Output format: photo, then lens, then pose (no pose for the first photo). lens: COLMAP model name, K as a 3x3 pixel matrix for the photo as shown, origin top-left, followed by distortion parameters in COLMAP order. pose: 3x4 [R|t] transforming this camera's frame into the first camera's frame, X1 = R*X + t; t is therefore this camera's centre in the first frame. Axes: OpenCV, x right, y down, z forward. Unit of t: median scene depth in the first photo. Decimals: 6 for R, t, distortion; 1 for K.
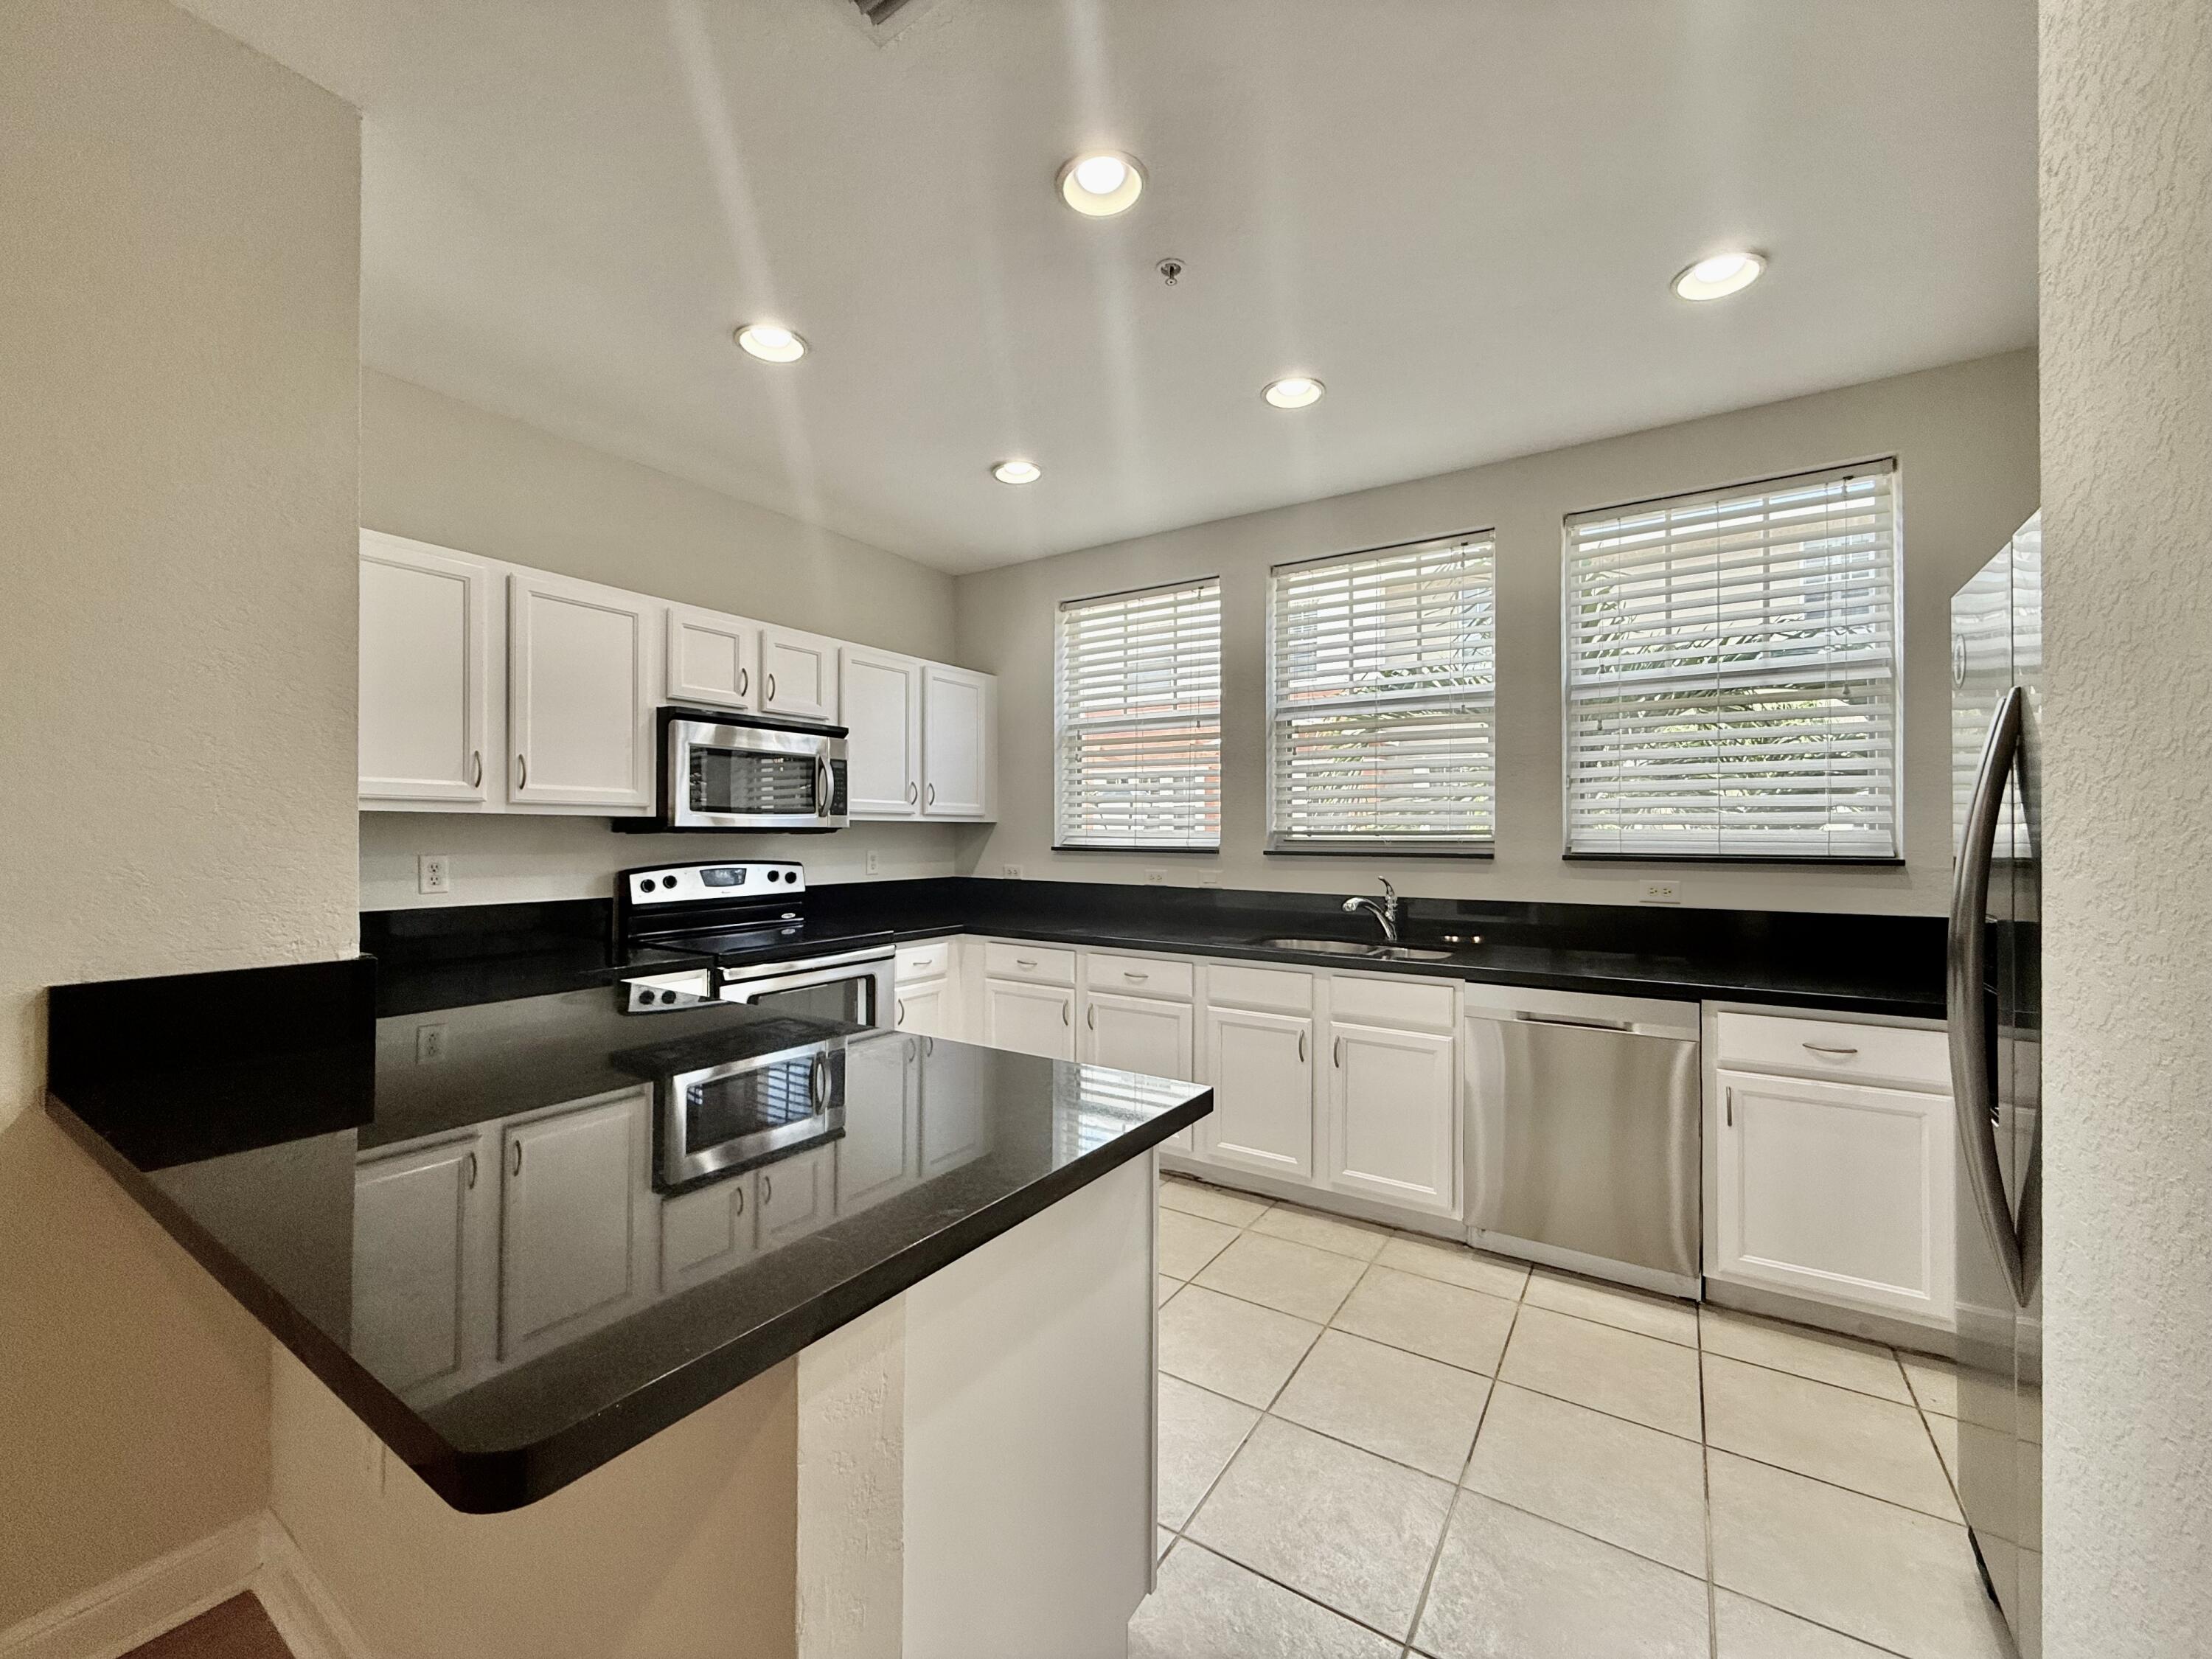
lens RADIAL K [[903.1, 0, 1106.0], [0, 903.1, 829.5], [0, 0, 1]] dist [0.000166, -0.000081]
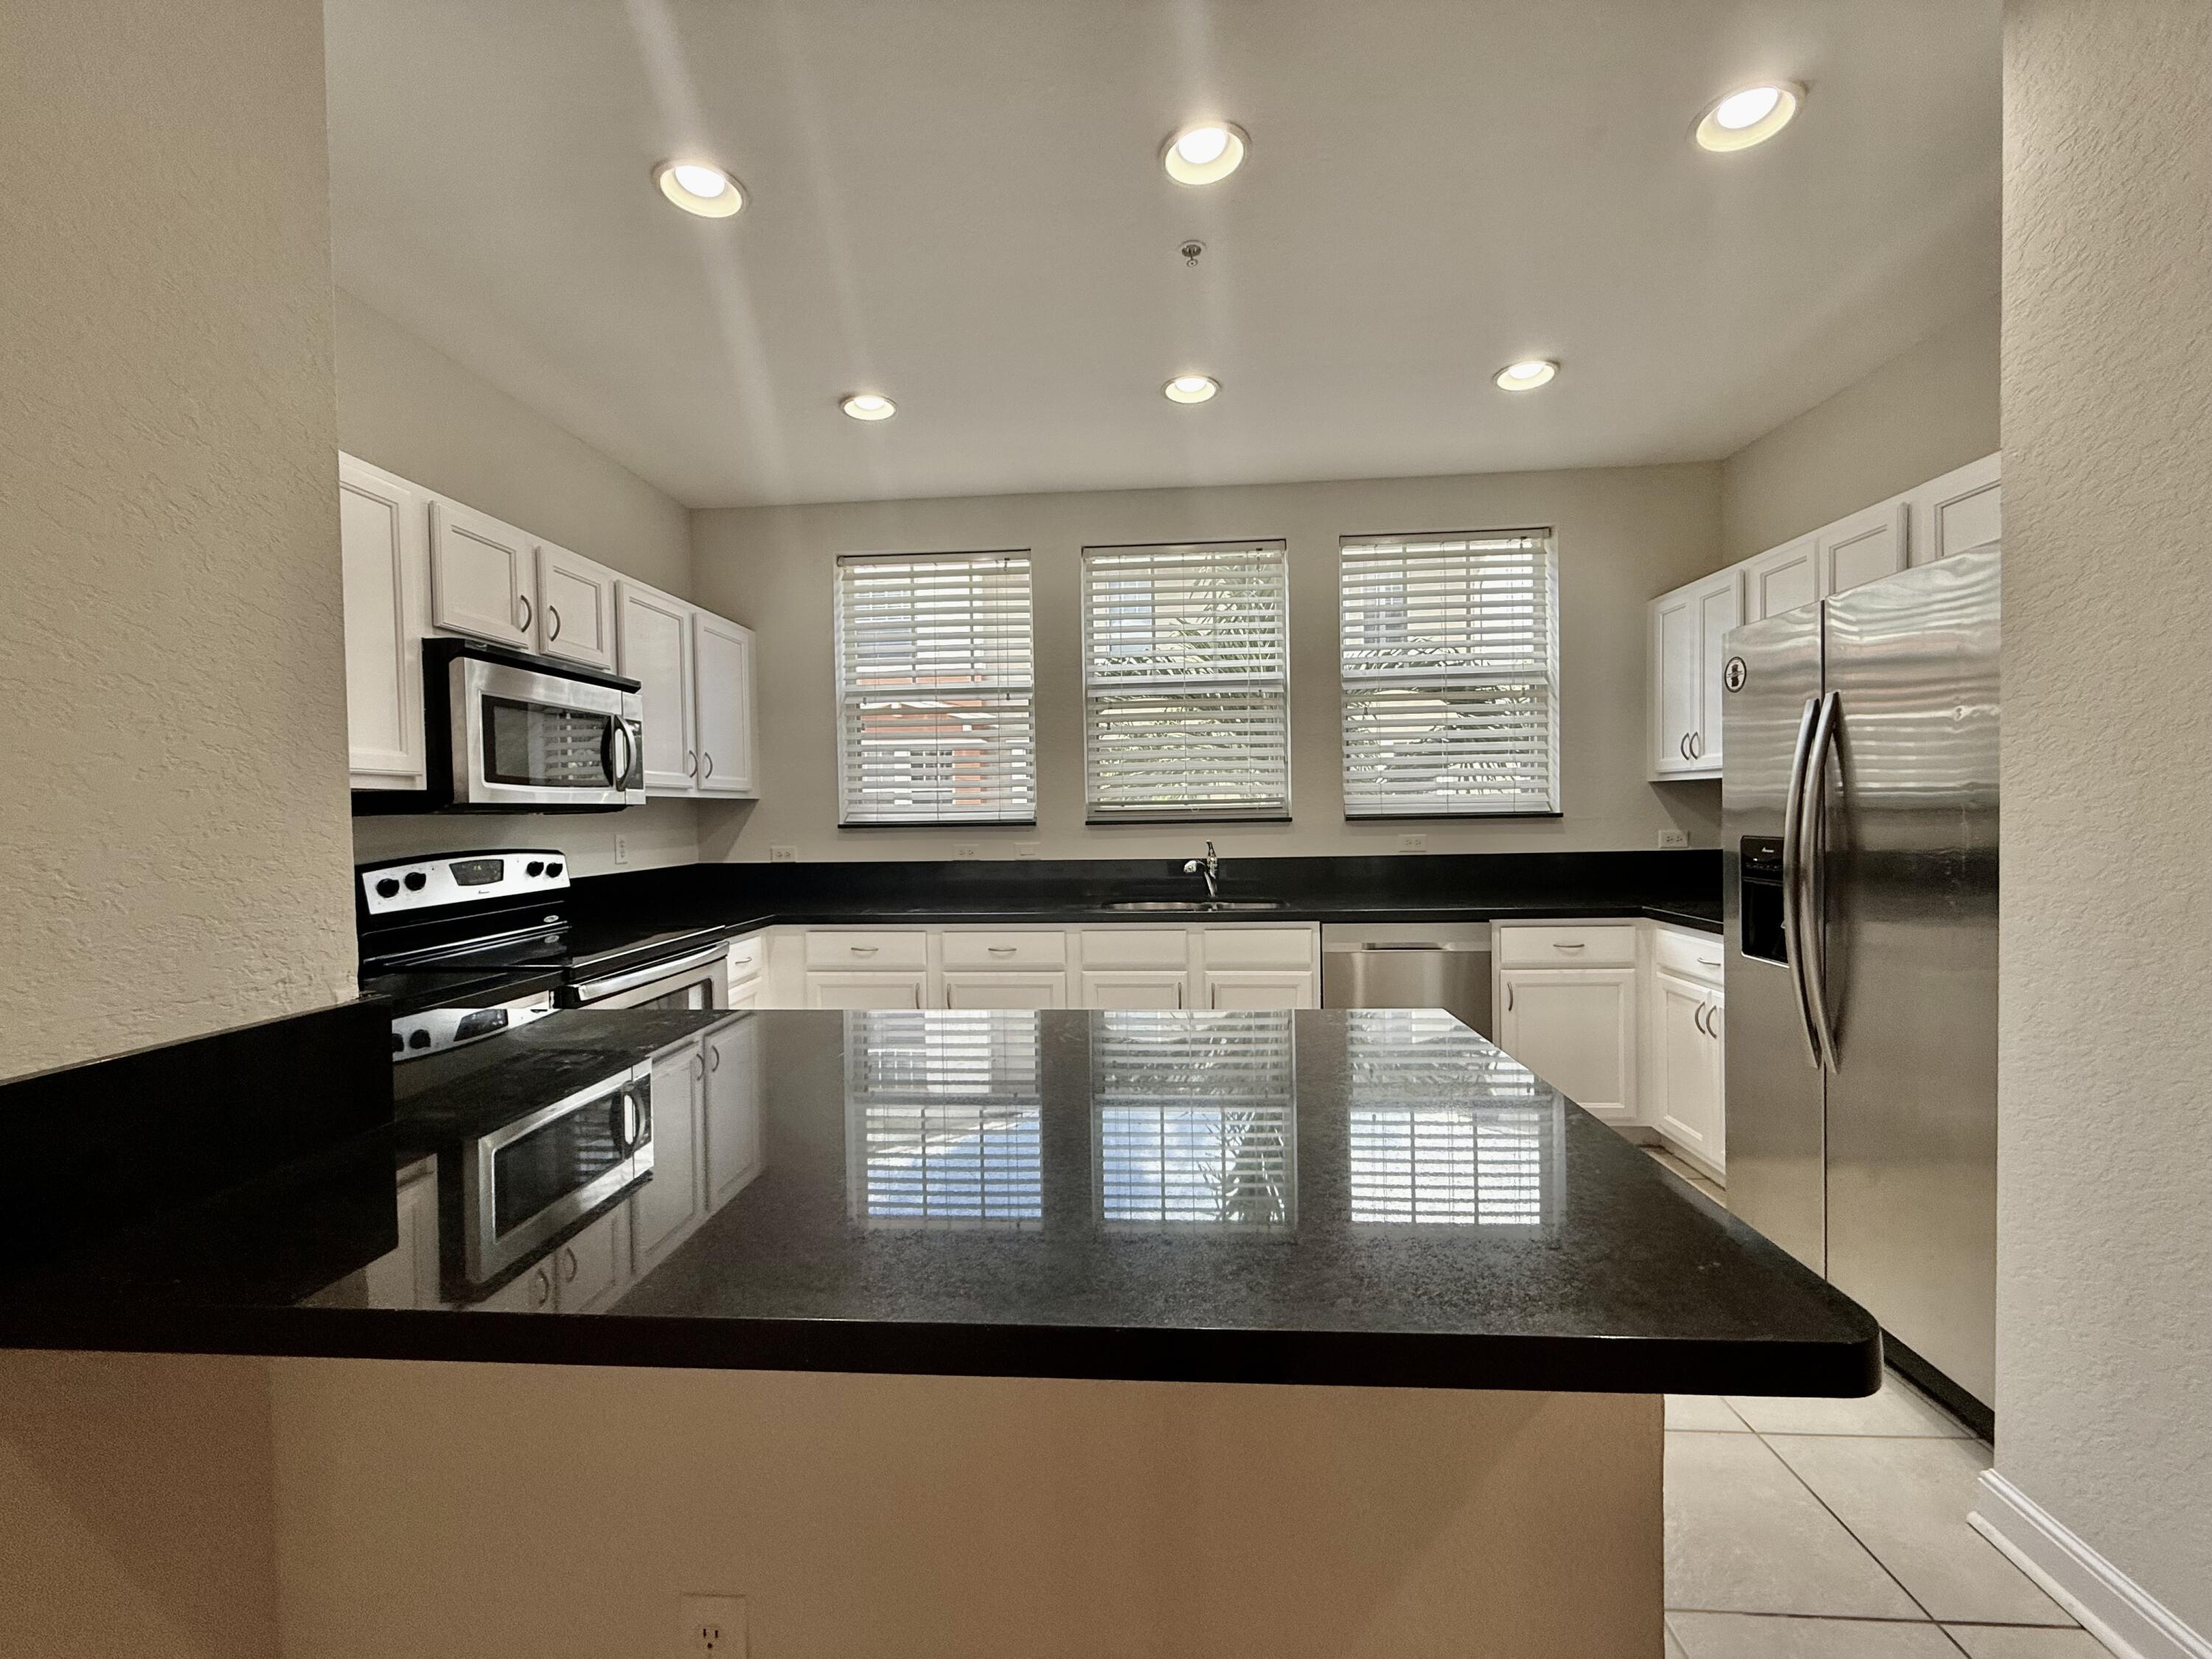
lens RADIAL K [[874.4, 0, 1106.0], [0, 874.4, 829.5], [0, 0, 1]] dist [-0.001542, -0.000131]
pose [[0.873803, -0.028576, 0.485439, -0.324242], [0.019470, 0.999527, 0.023792, 0.010208], [-0.485889, -0.011338, 0.873947, 0.111421]]
